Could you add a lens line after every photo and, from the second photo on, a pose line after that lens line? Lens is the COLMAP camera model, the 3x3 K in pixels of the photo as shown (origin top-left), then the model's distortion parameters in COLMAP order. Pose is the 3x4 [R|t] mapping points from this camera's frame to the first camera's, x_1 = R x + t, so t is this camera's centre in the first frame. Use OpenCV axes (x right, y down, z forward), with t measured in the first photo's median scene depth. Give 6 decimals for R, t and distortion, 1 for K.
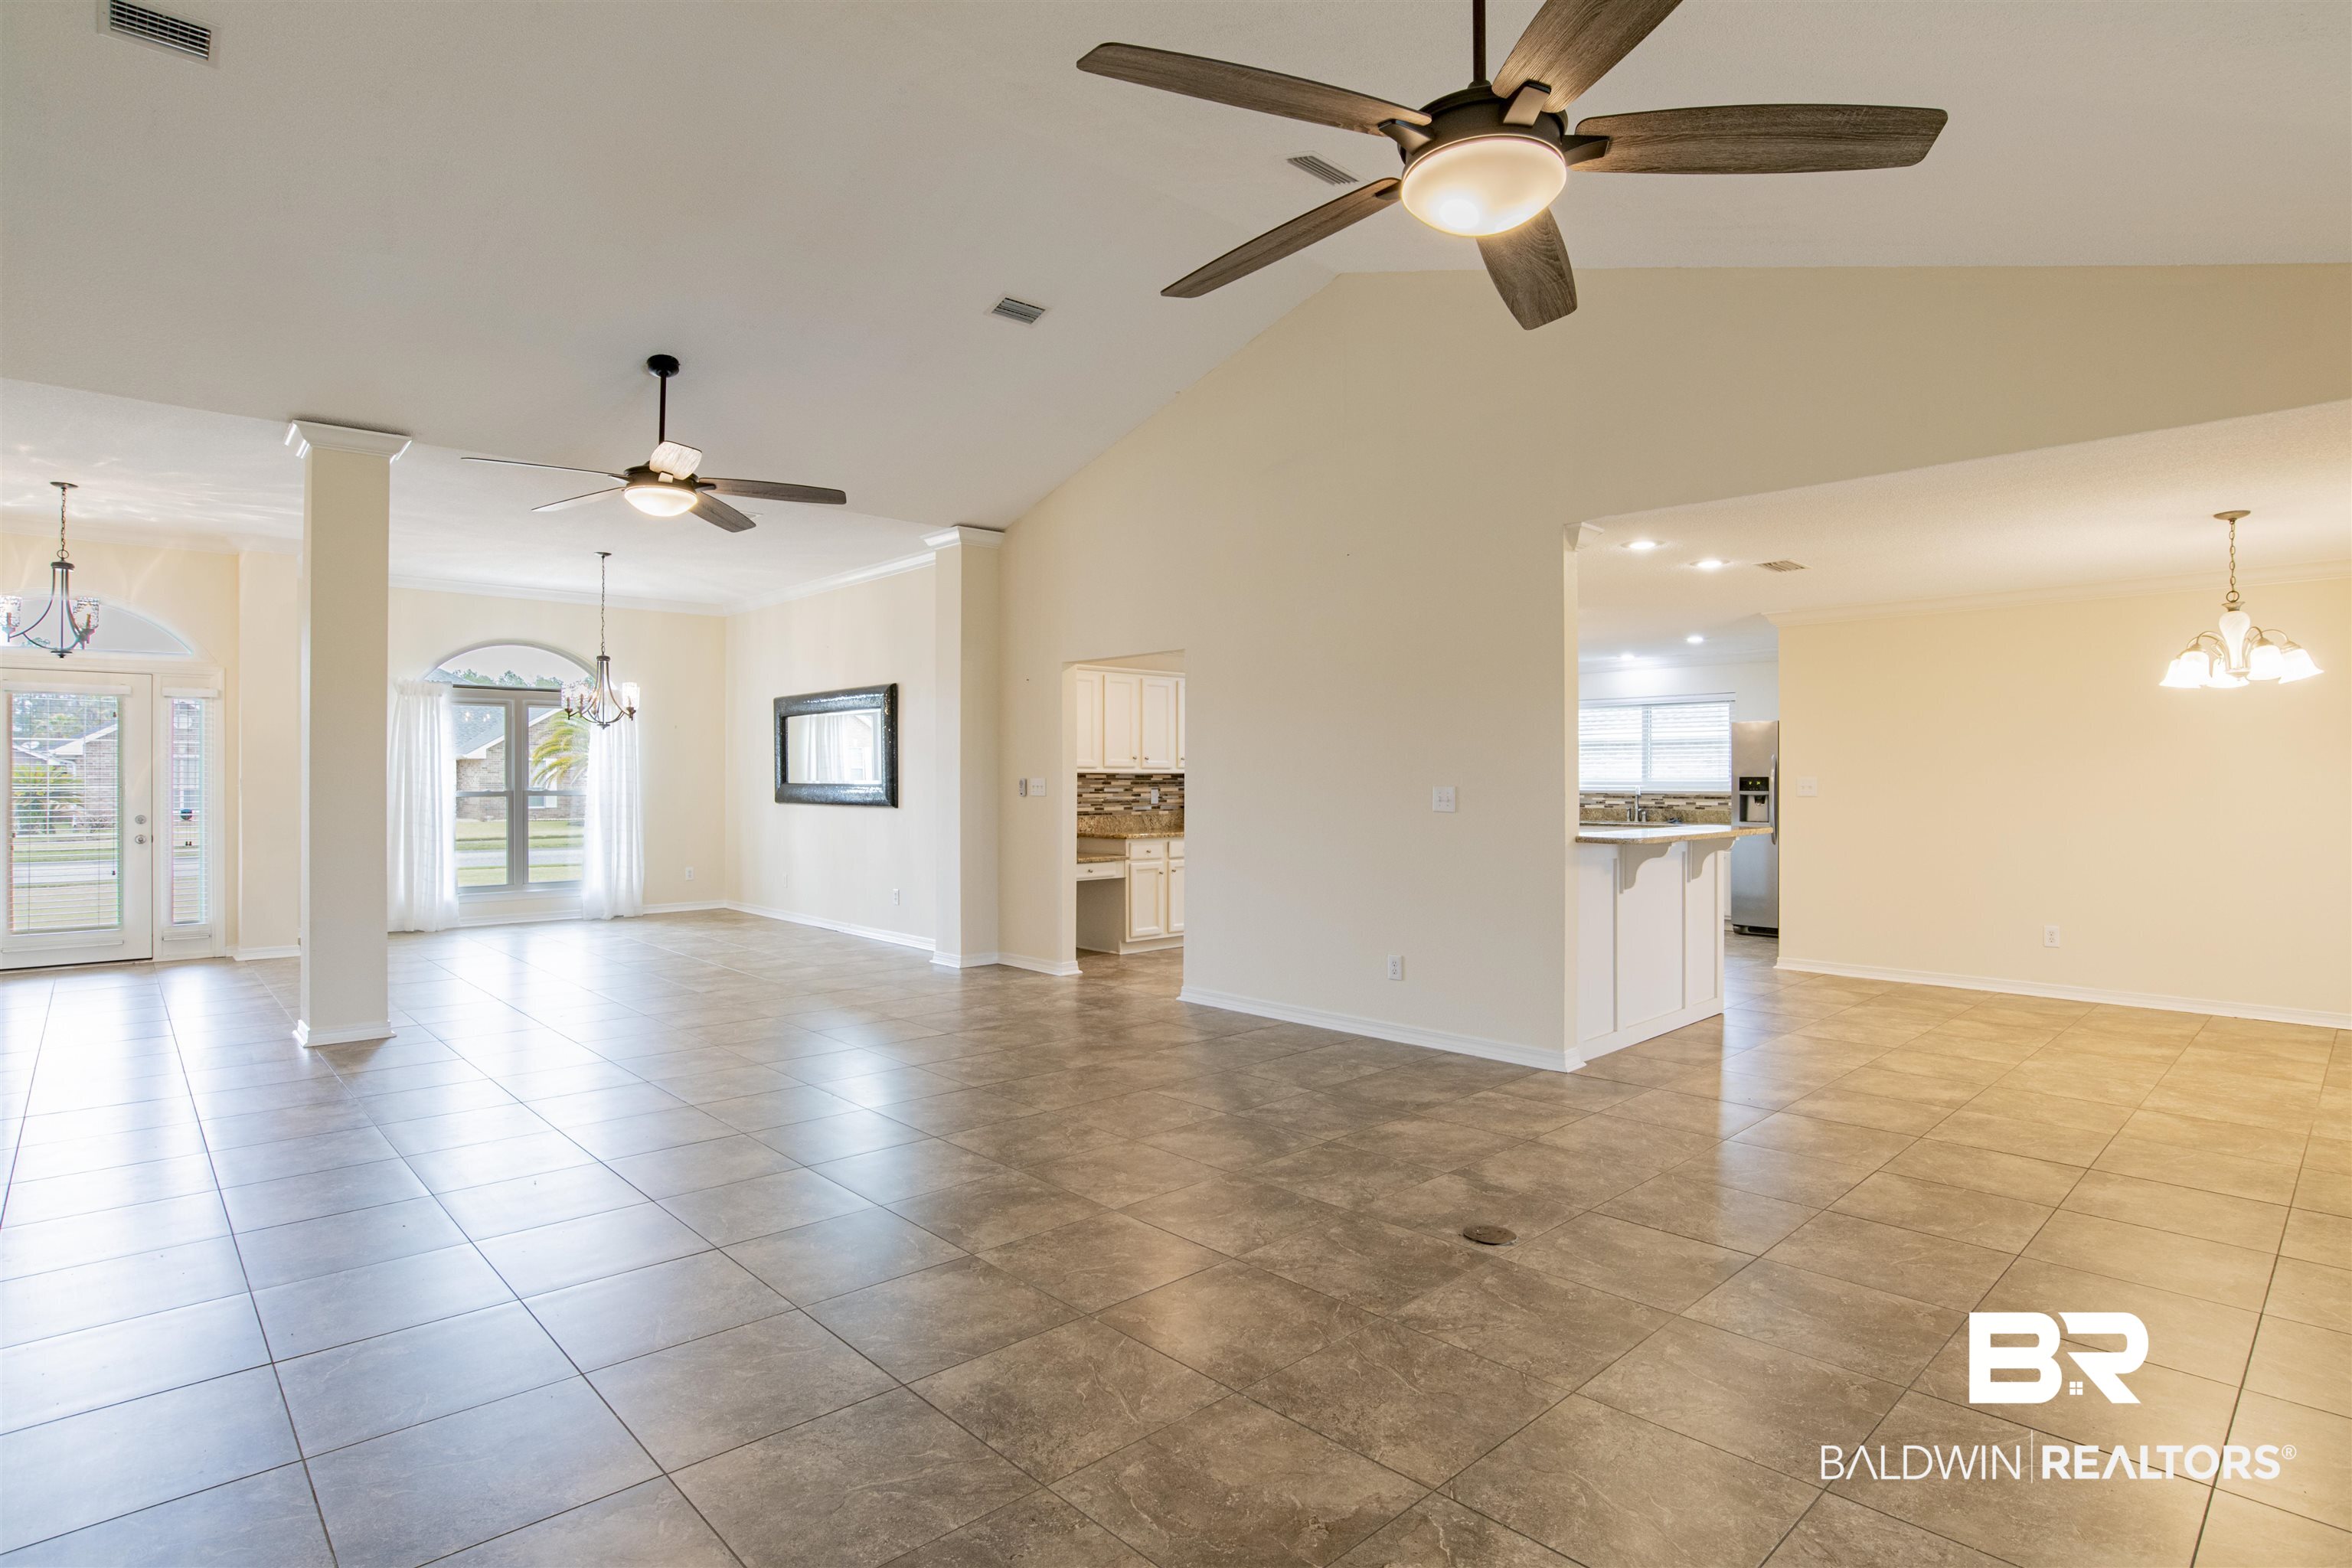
lens RADIAL K [[1208.4, 0, 1180.2], [0, 1208.4, 784.3], [0, 0, 1]] dist [-0.058278, 0.019548]
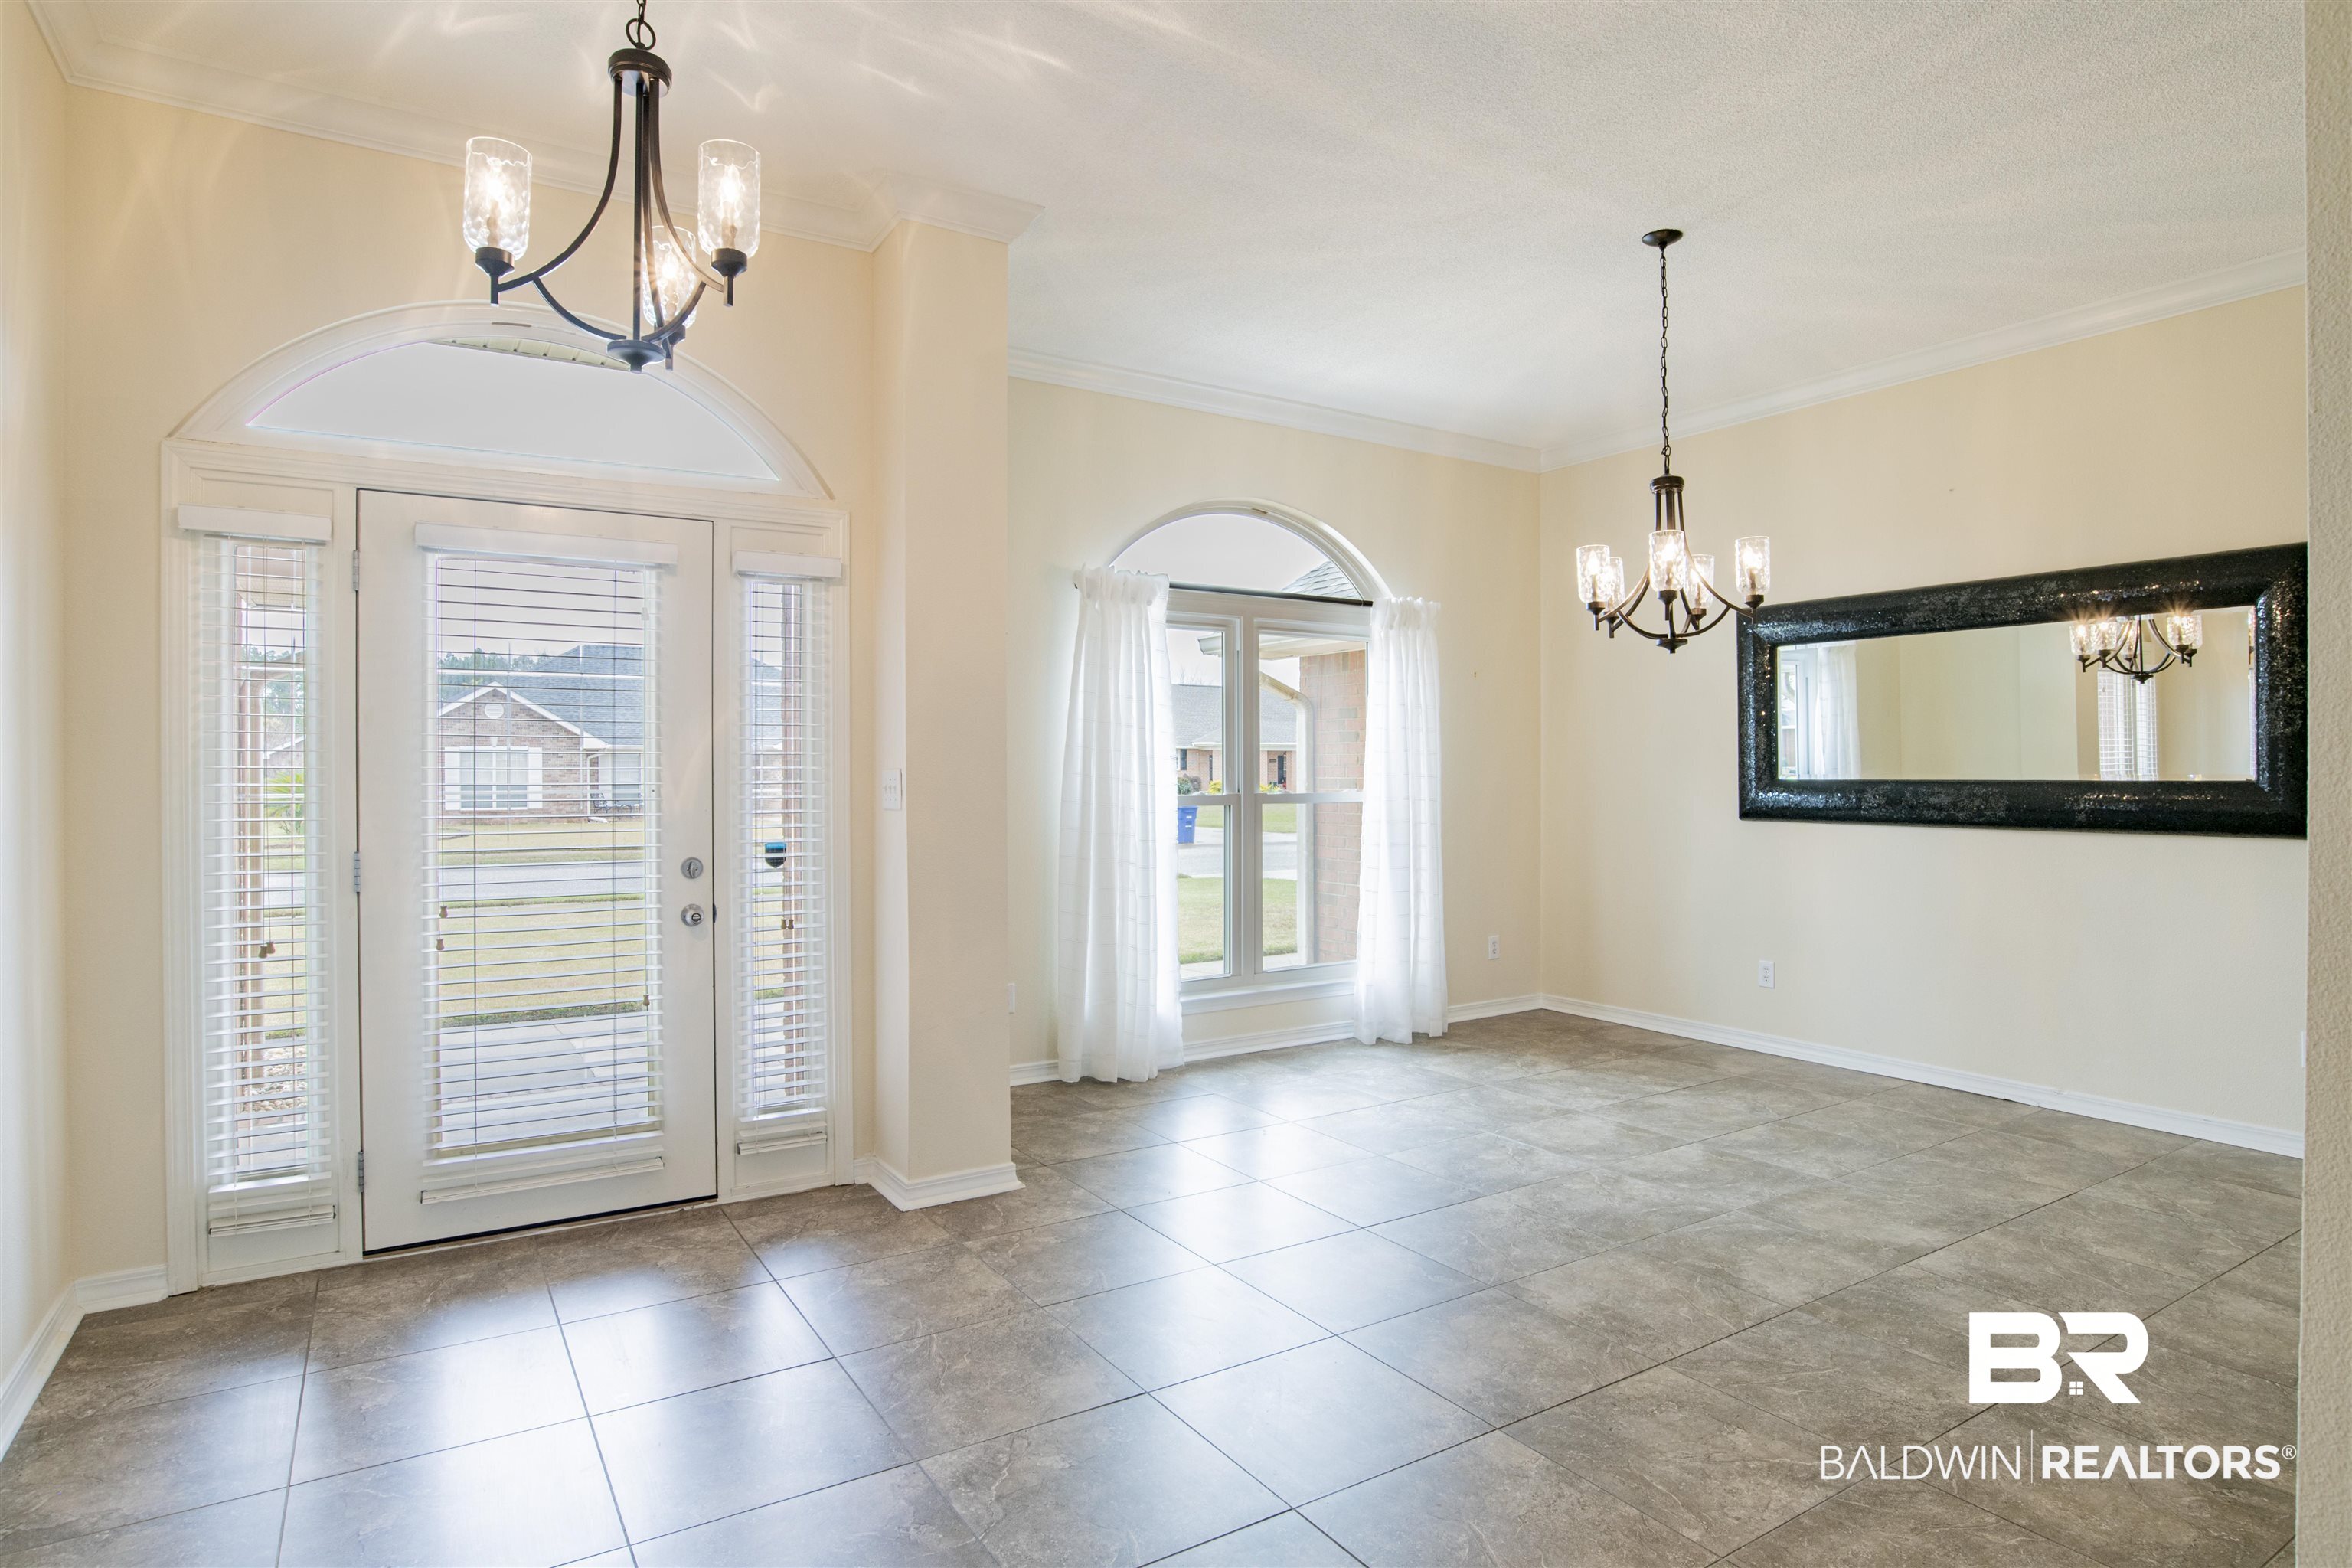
lens RADIAL K [[1276.5, 0, 1187.7], [0, 1276.5, 778.7], [0, 0, 1]] dist [-0.056775, 0.023222]
pose [[0.982560, 0.000432, -0.185947, -0.635315], [-0.000593, 0.999999, -0.000807, -0.001595], [0.185946, 0.000904, 0.982560, 0.590841]]
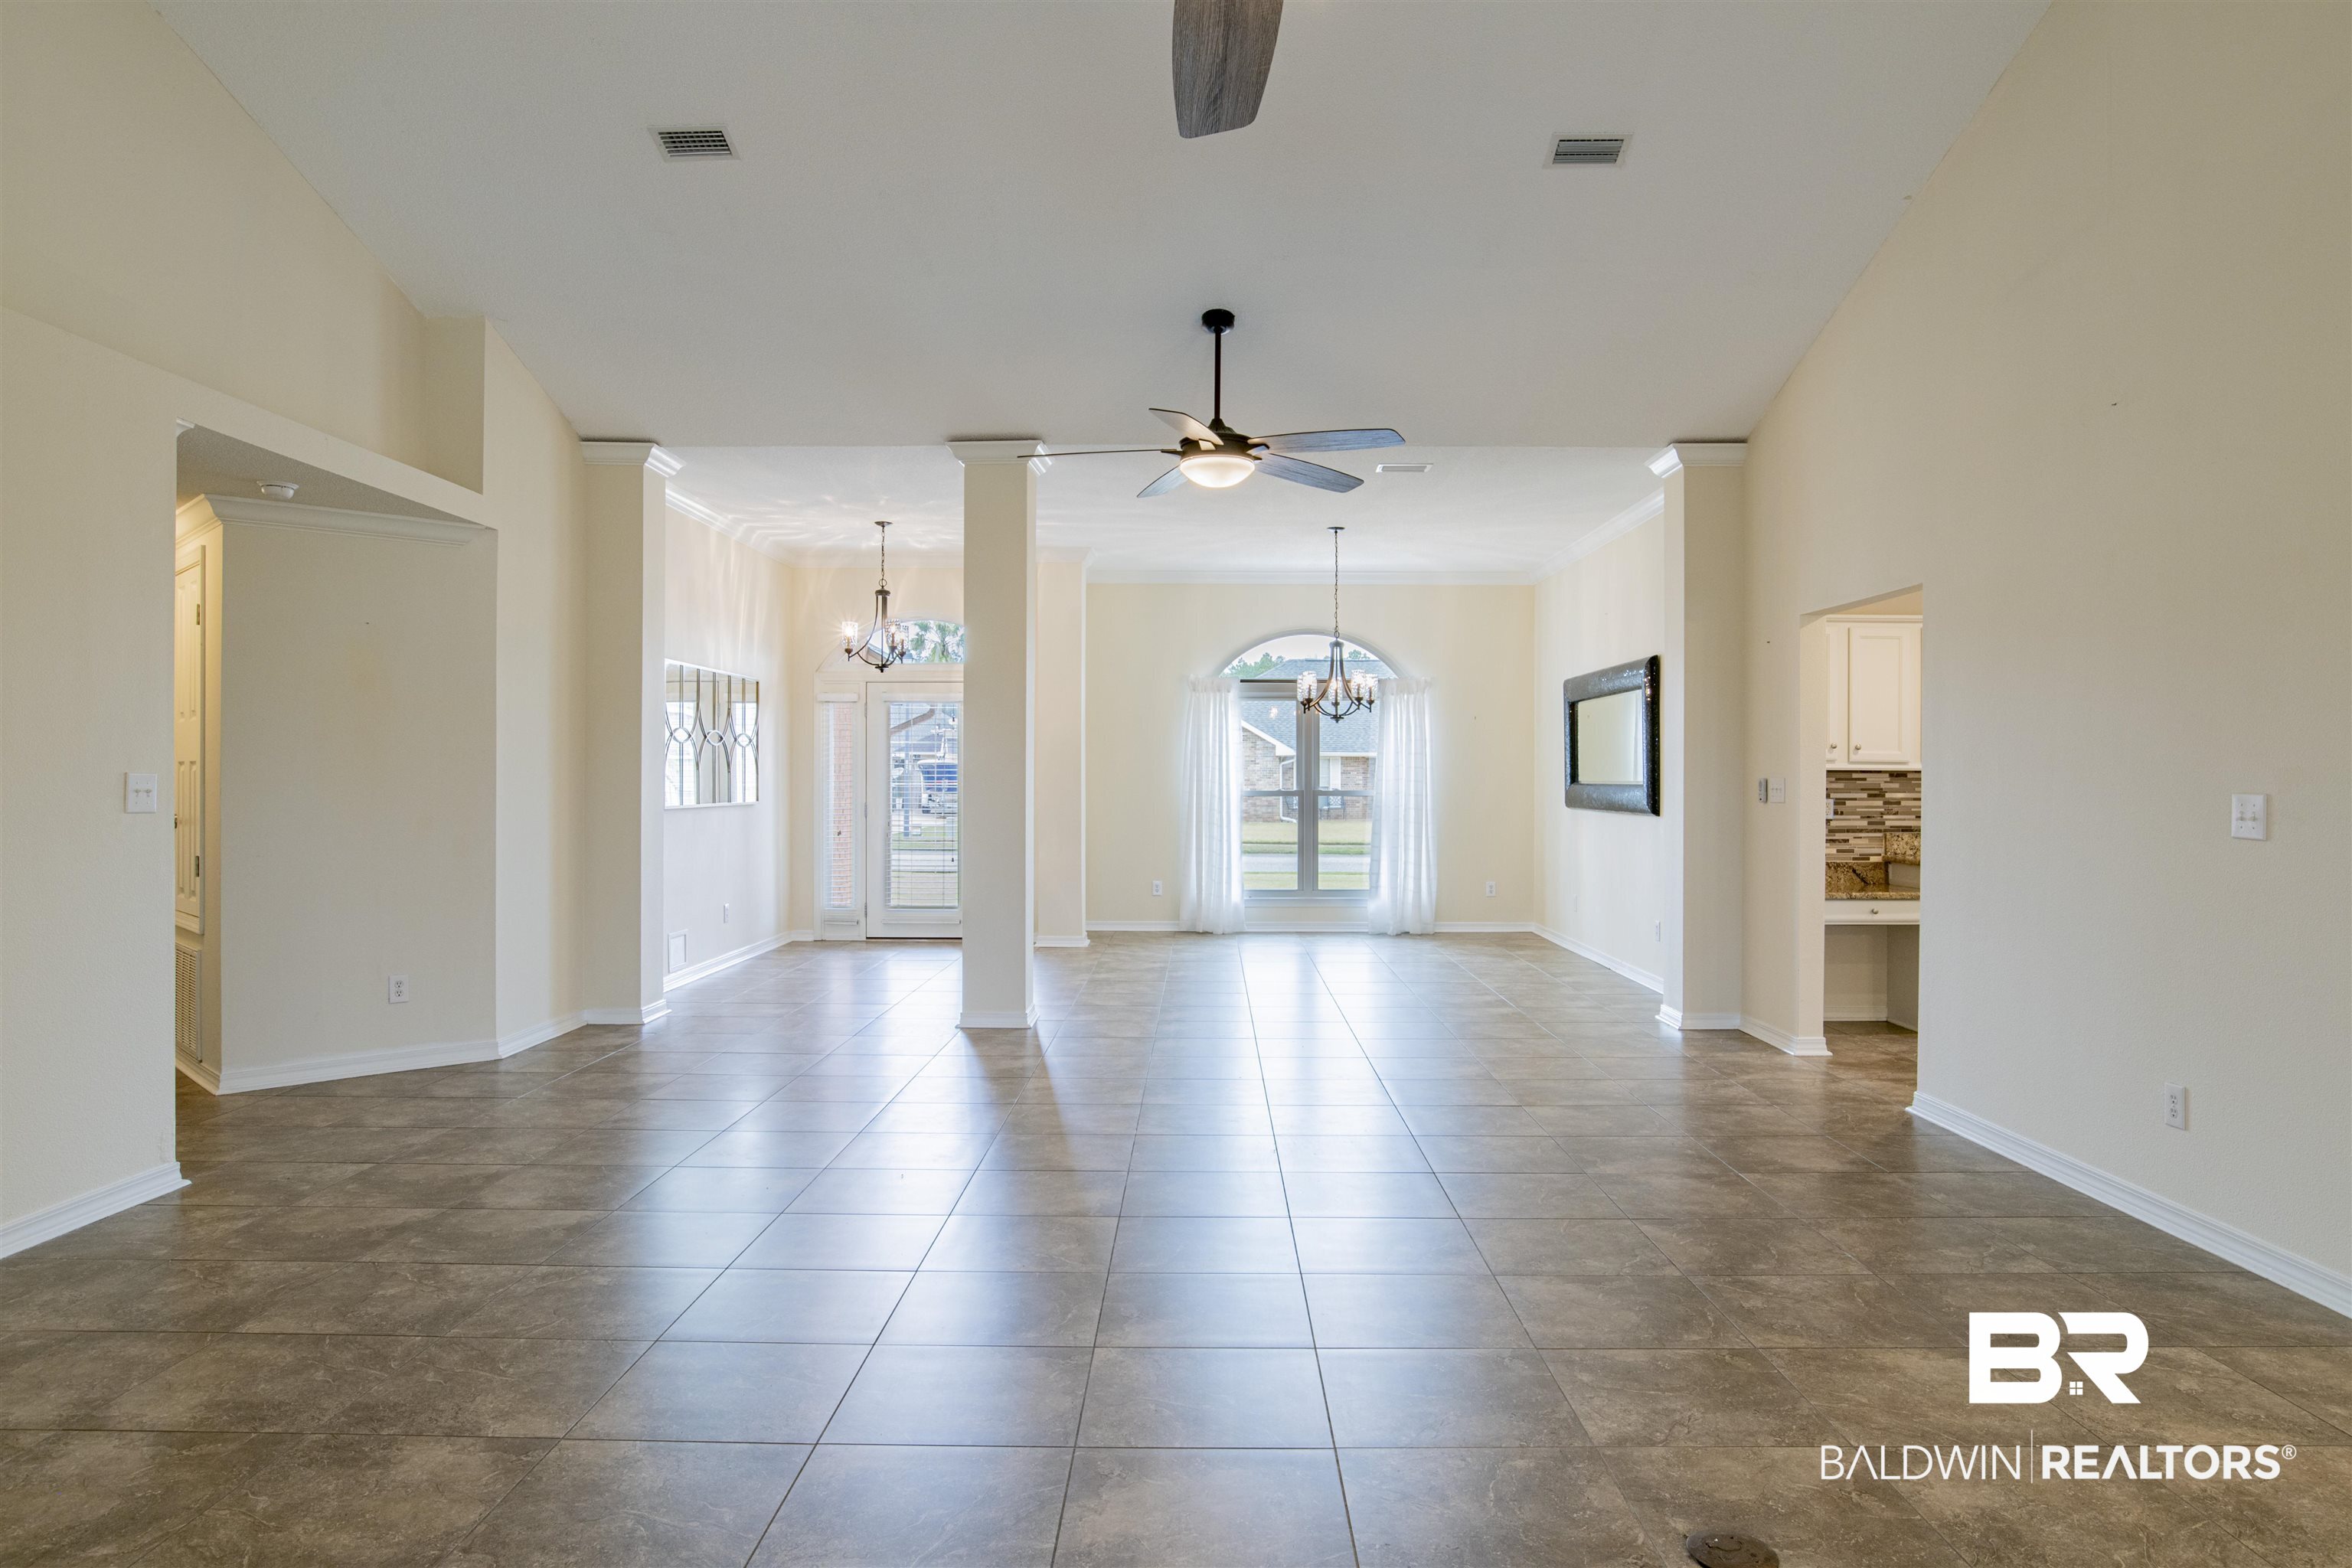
lens RADIAL K [[1468.2, 0, 1191.7], [0, 1468.2, 787.1], [0, 0, 1]] dist [-0.047697, 0.021130]
pose [[0.723816, 0.006457, -0.689963, 0.232235], [-0.006423, 0.999976, 0.002620, 0.000447], [0.689963, 0.002536, 0.723840, 0.128496]]
